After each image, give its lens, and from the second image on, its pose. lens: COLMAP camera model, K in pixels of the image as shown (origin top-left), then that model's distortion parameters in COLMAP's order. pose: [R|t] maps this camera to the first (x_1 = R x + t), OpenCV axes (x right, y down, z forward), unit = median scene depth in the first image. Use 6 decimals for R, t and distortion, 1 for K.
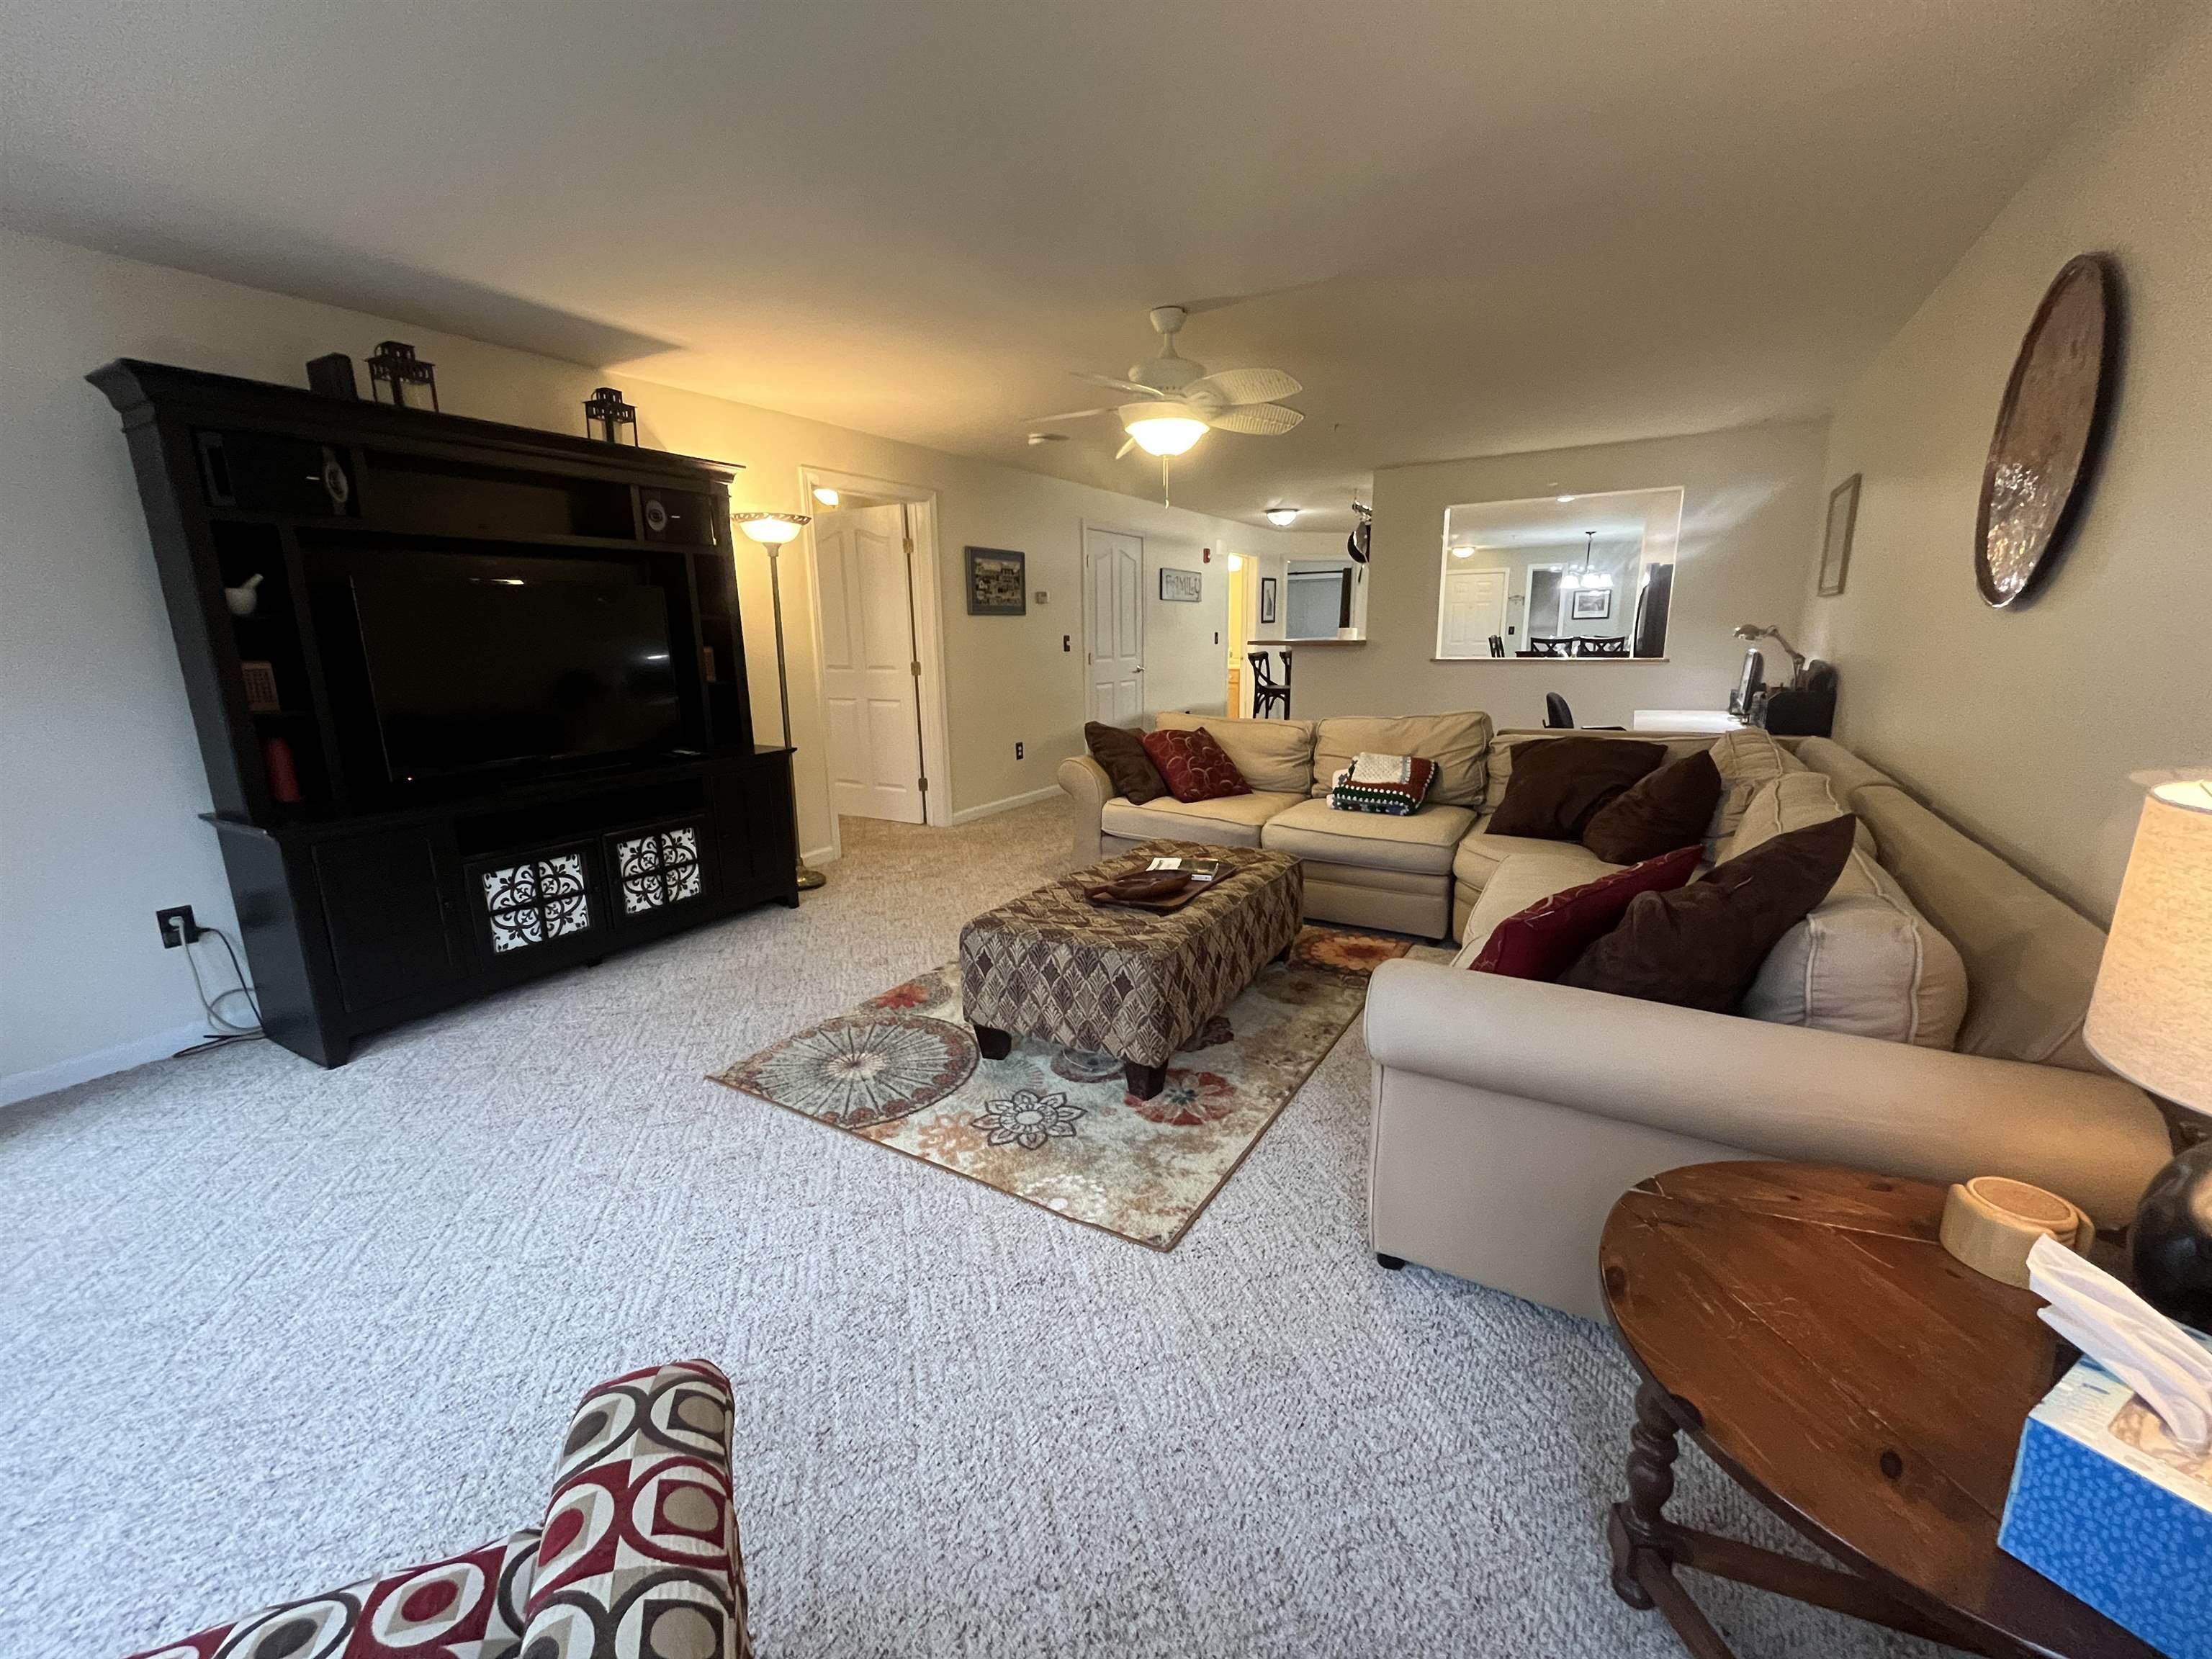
lens RADIAL K [[896.5, 0, 1099.2], [0, 896.5, 832.3], [0, 0, 1]] dist [-0.003696, 0.000433]
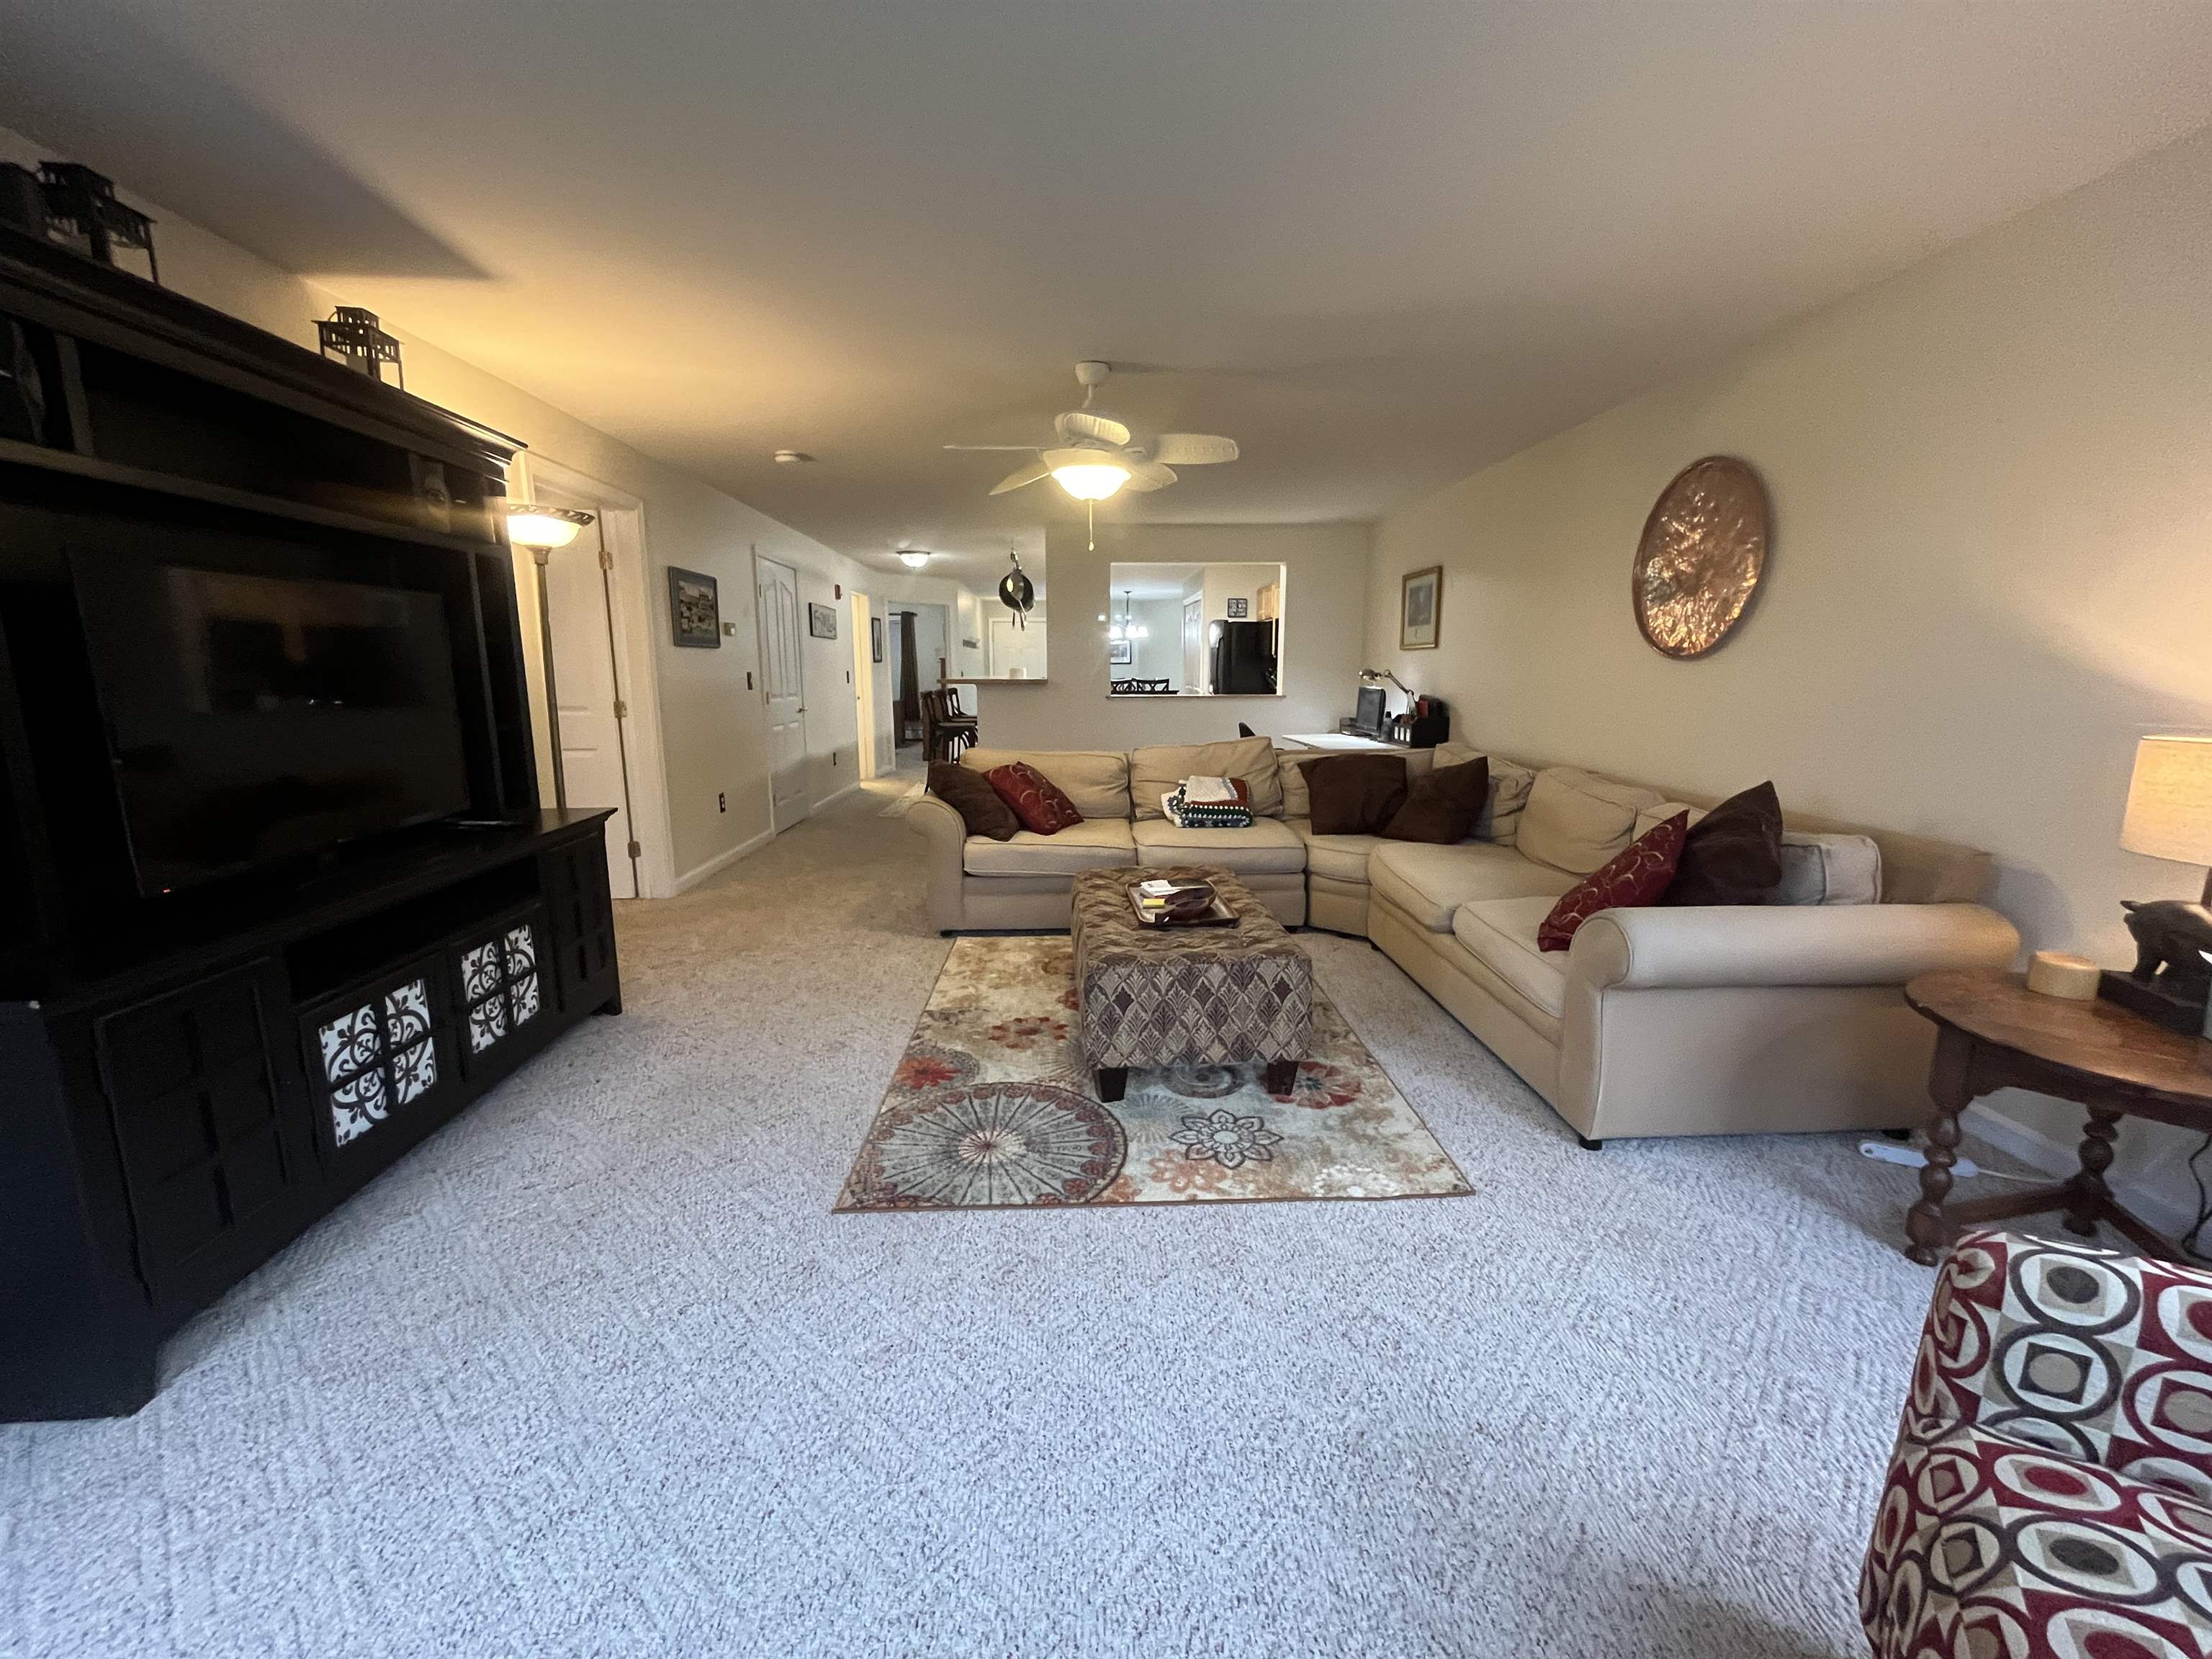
lens RADIAL K [[896.5, 0, 1104.0], [0, 896.5, 833.5], [0, 0, 1]] dist [-0.003696, 0.000433]
pose [[0.833426, -0.086704, 0.545788, -0.535428], [0.110832, 0.993774, -0.011372, -0.020521], [-0.541404, 0.069968, 0.837846, 0.148646]]
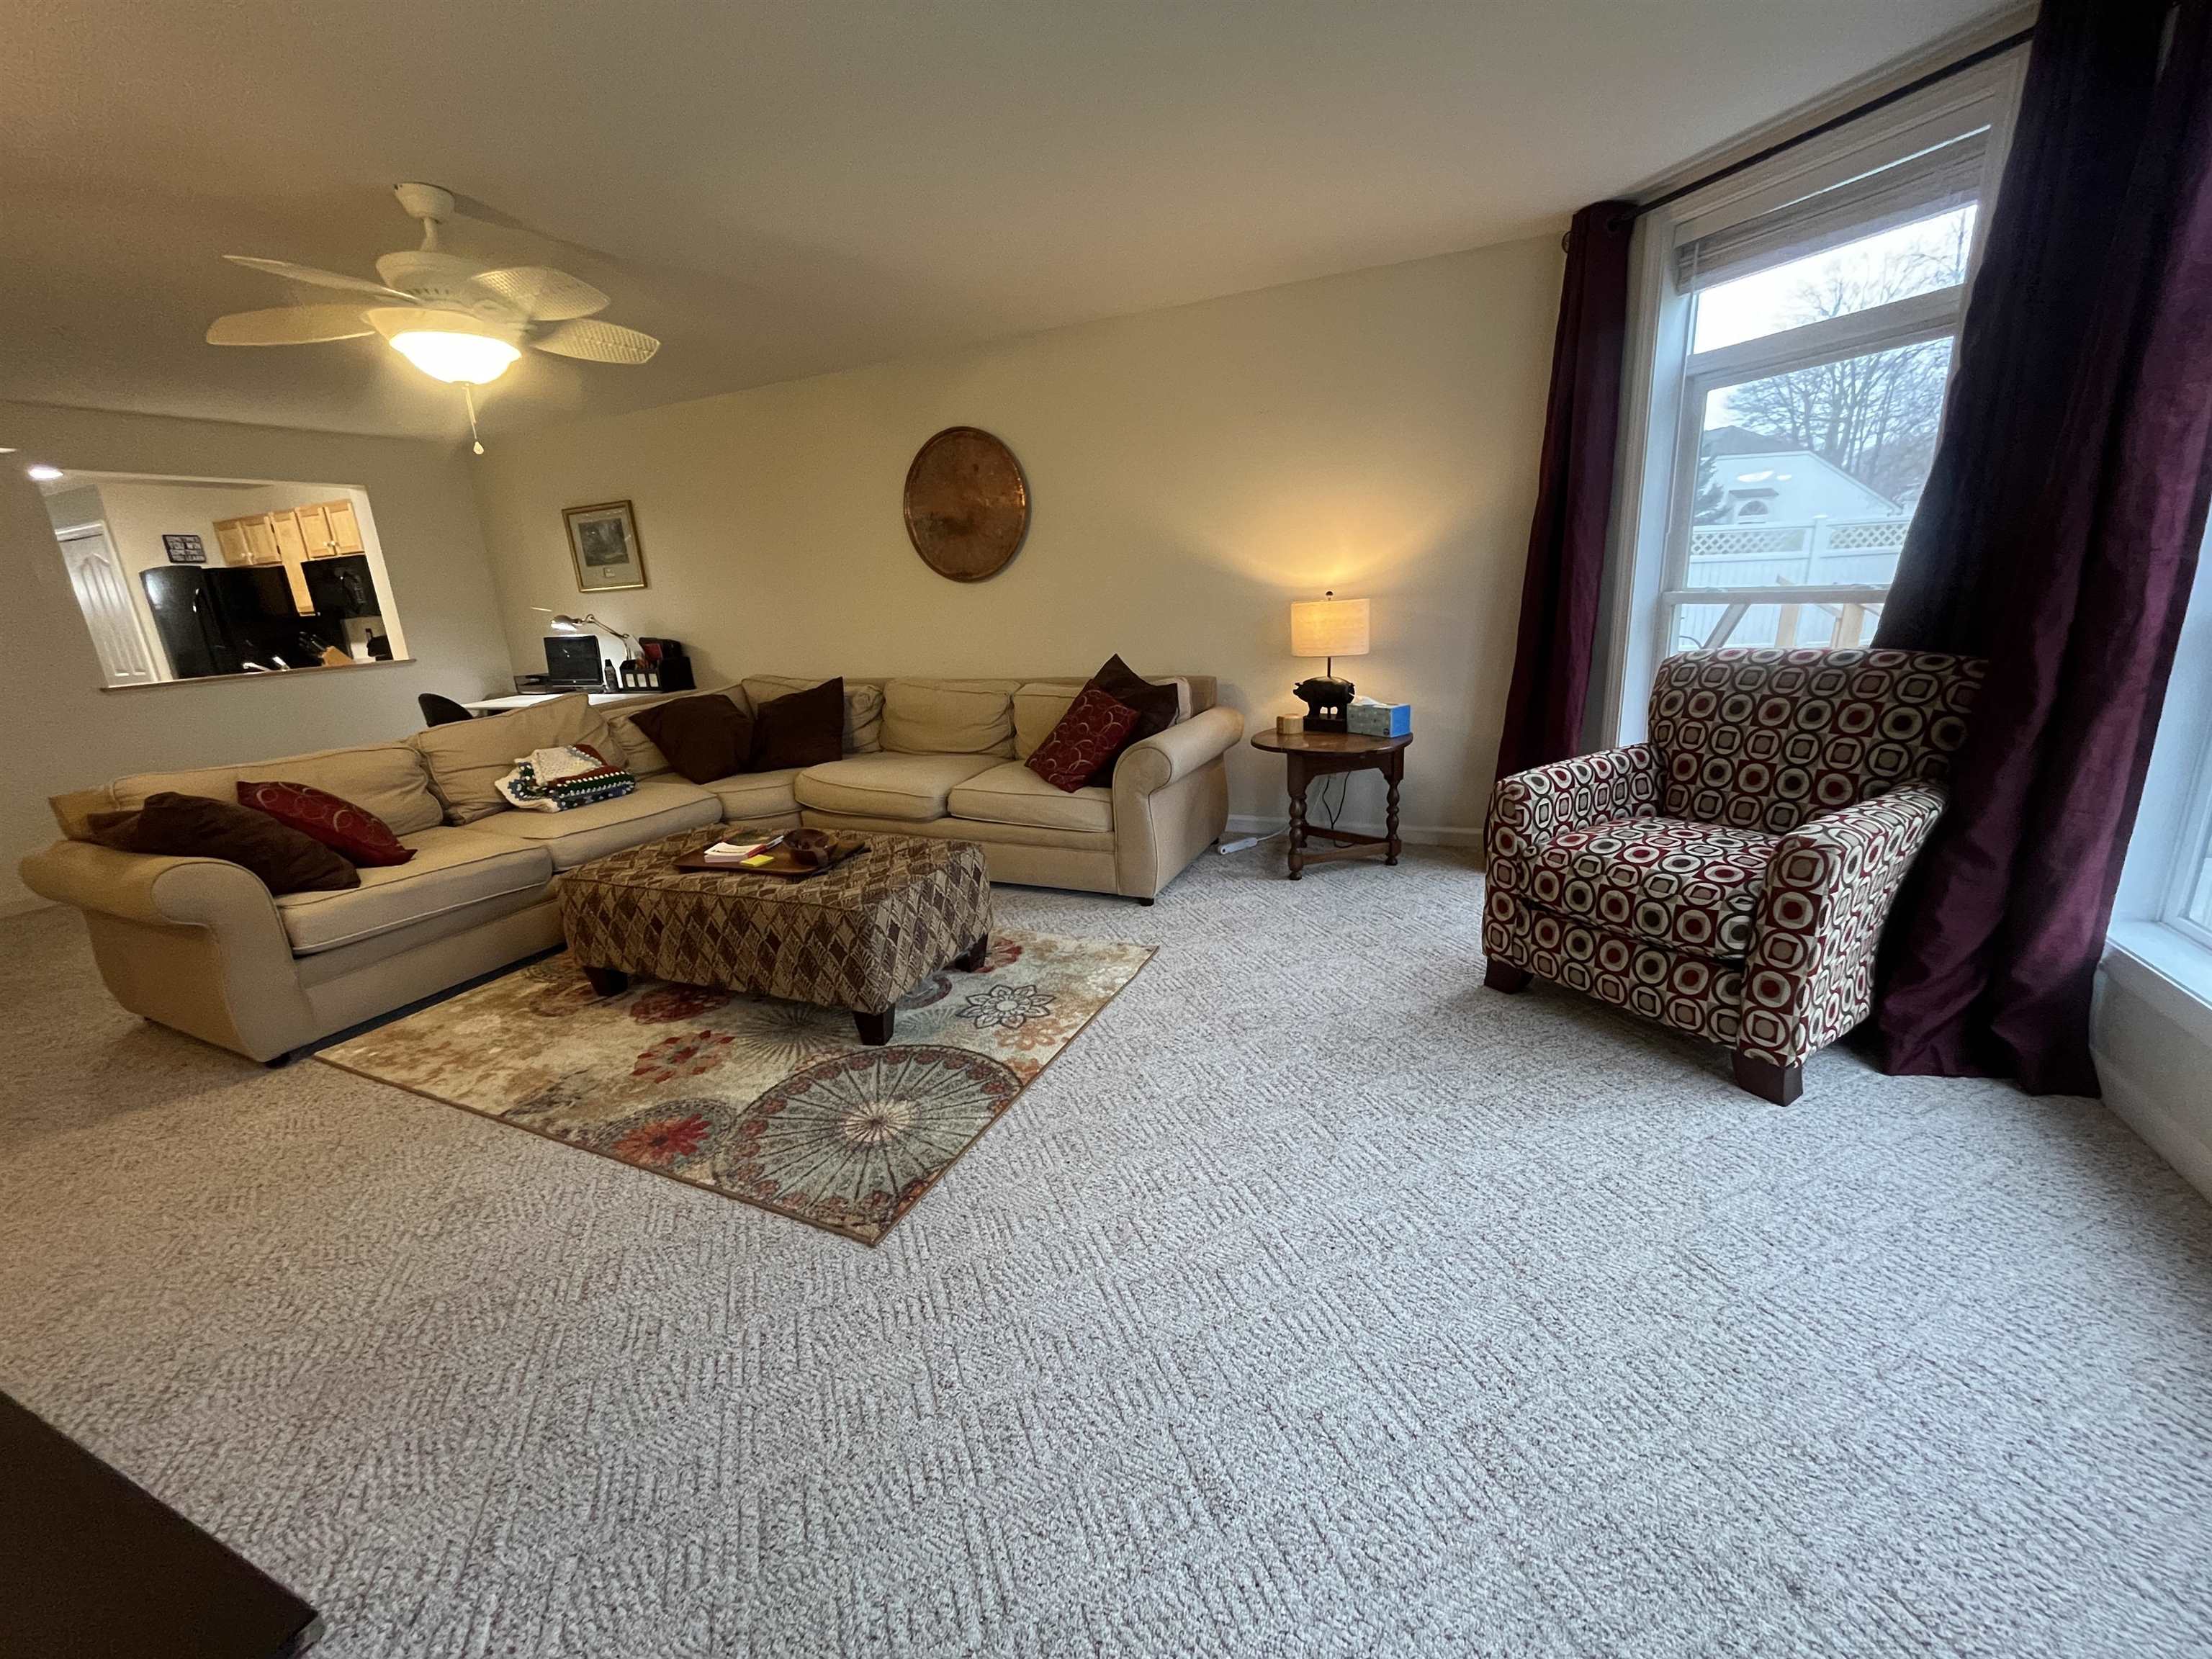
lens RADIAL K [[896.5, 0, 1111.6], [0, 896.5, 829.9], [0, 0, 1]] dist [-0.003696, 0.000433]
pose [[-0.119148, -0.242533, 0.962799, -0.858645], [0.276069, 0.923375, 0.266766, -0.120426], [-0.953724, 0.297584, -0.043062, 0.636261]]
